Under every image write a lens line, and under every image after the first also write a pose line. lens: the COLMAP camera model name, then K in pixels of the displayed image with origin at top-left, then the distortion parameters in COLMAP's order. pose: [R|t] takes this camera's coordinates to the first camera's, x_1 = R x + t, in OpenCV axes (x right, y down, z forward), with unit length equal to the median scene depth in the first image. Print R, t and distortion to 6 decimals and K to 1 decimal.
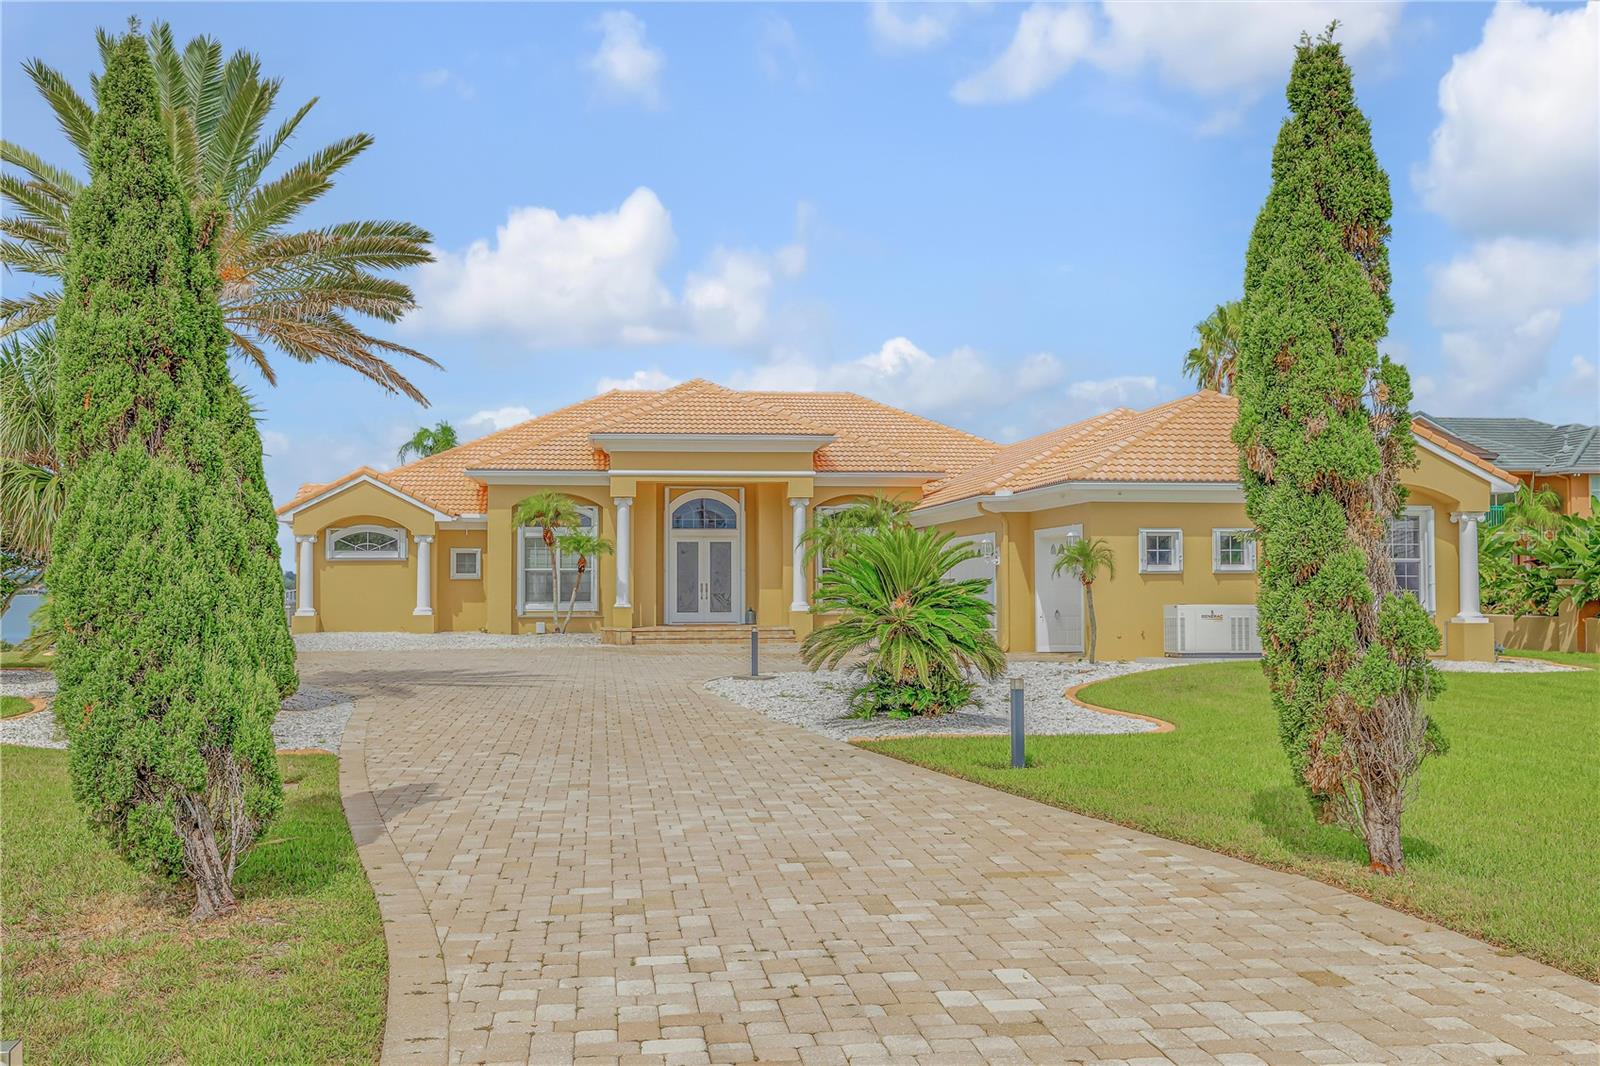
lens RADIAL K [[1547.5, 0, 796.5], [0, 1547.5, 522.9], [0, 0, 1]] dist [0.002973, 0.000982]
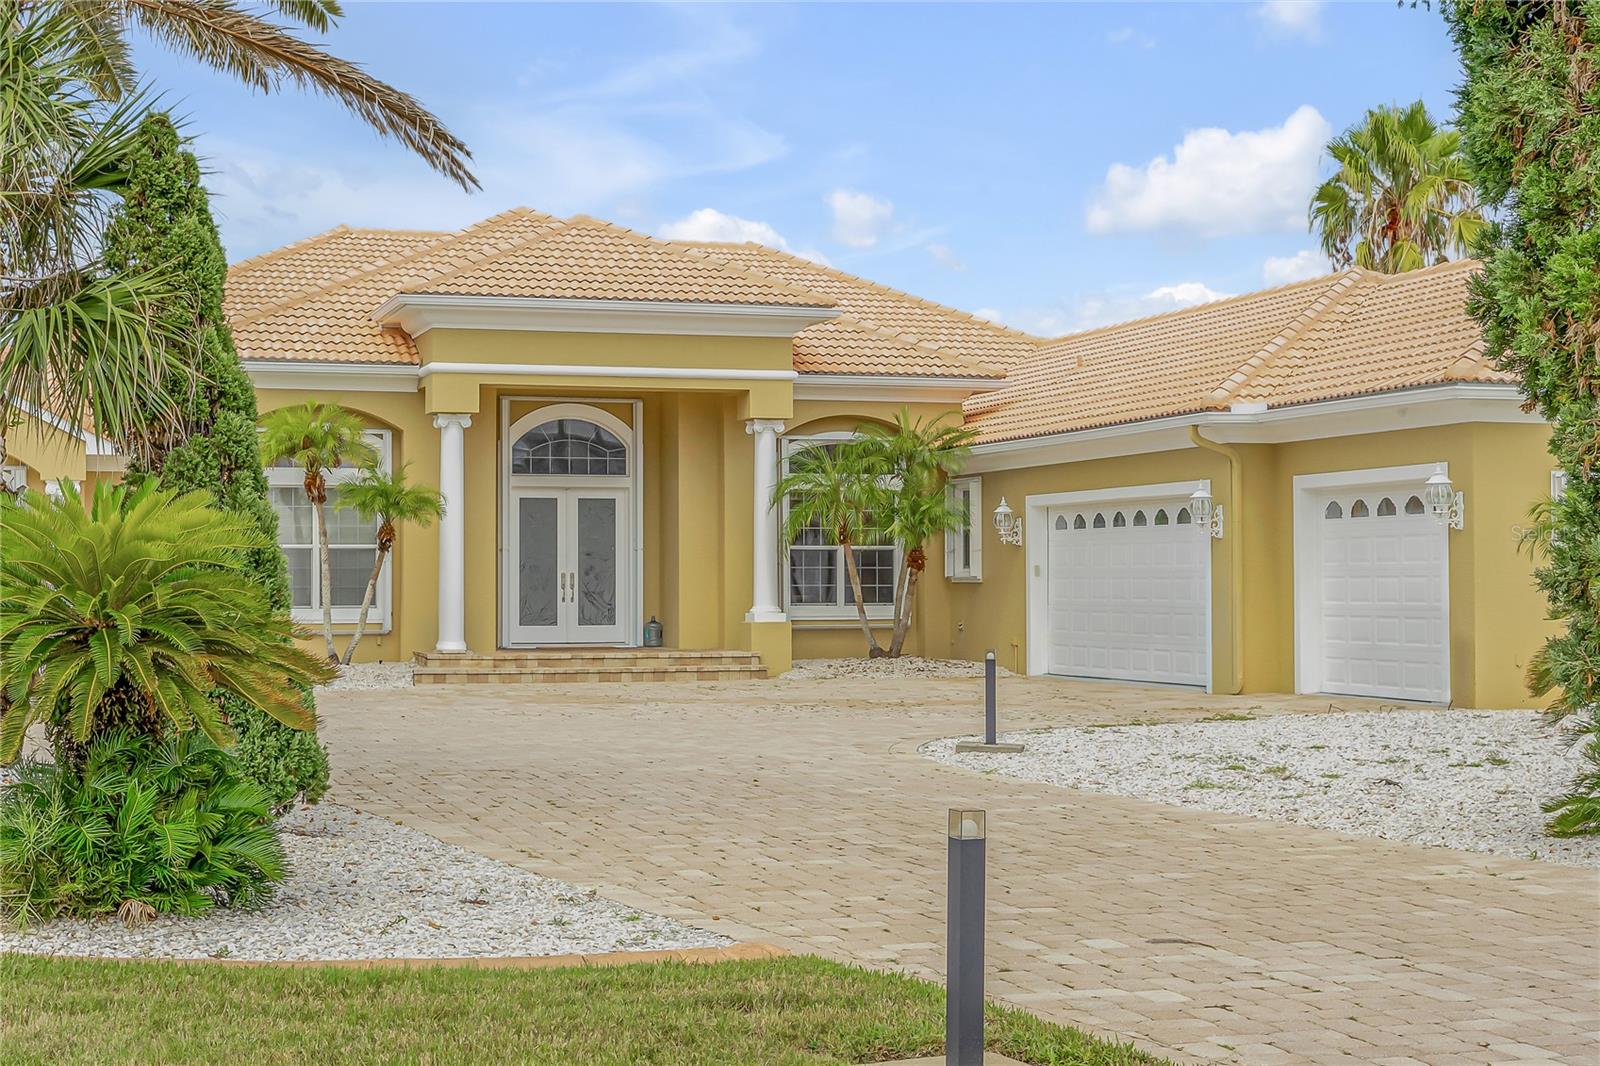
lens RADIAL K [[2458.2, 0, 800.0], [0, 2458.2, 533.0], [0, 0, 1]] dist [-0.006805, -0.023533]
pose [[0.983296, 0.003987, 0.181970, -0.201303], [-0.007644, 0.999783, 0.019399, 0.010532], [-0.181853, -0.020466, 0.983113, 0.178094]]
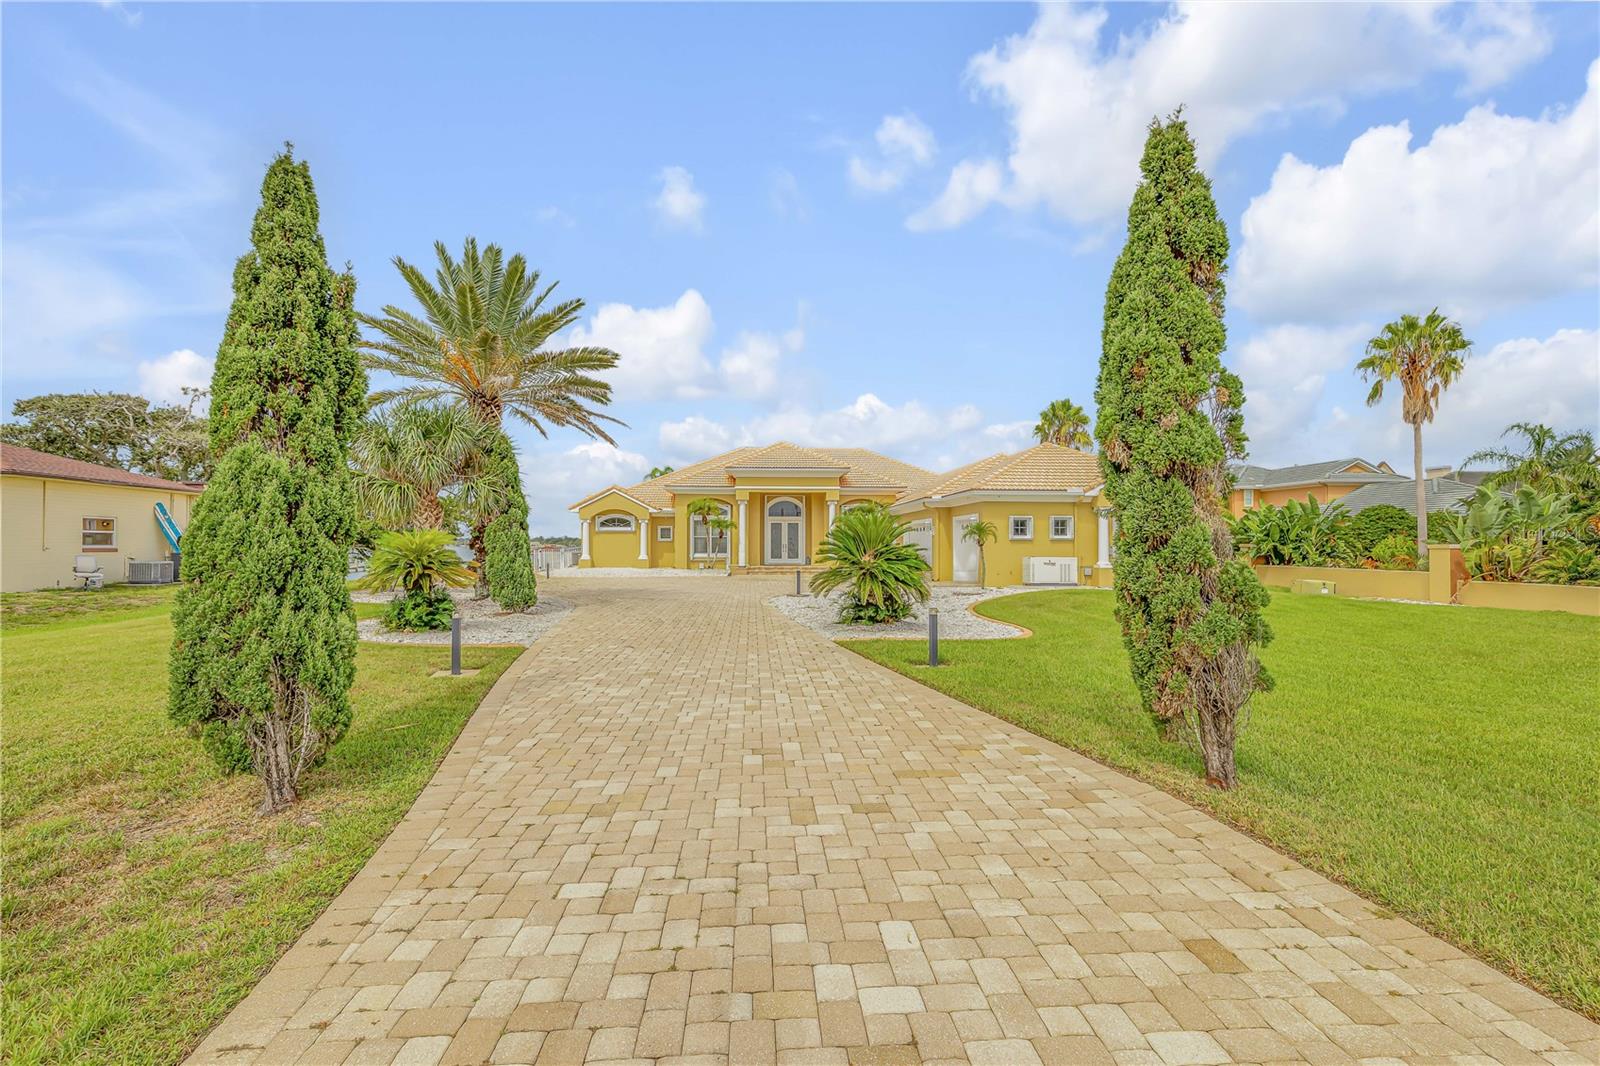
lens RADIAL K [[722.9, 0, 797.8], [0, 722.9, 533.6], [0, 0, 1]] dist [0.005318, -0.000888]
pose [[0.997968, 0.002948, -0.063642, 0.022827], [-0.001303, 0.999664, 0.025877, 0.002966], [0.063697, -0.025741, 0.997637, 0.115516]]
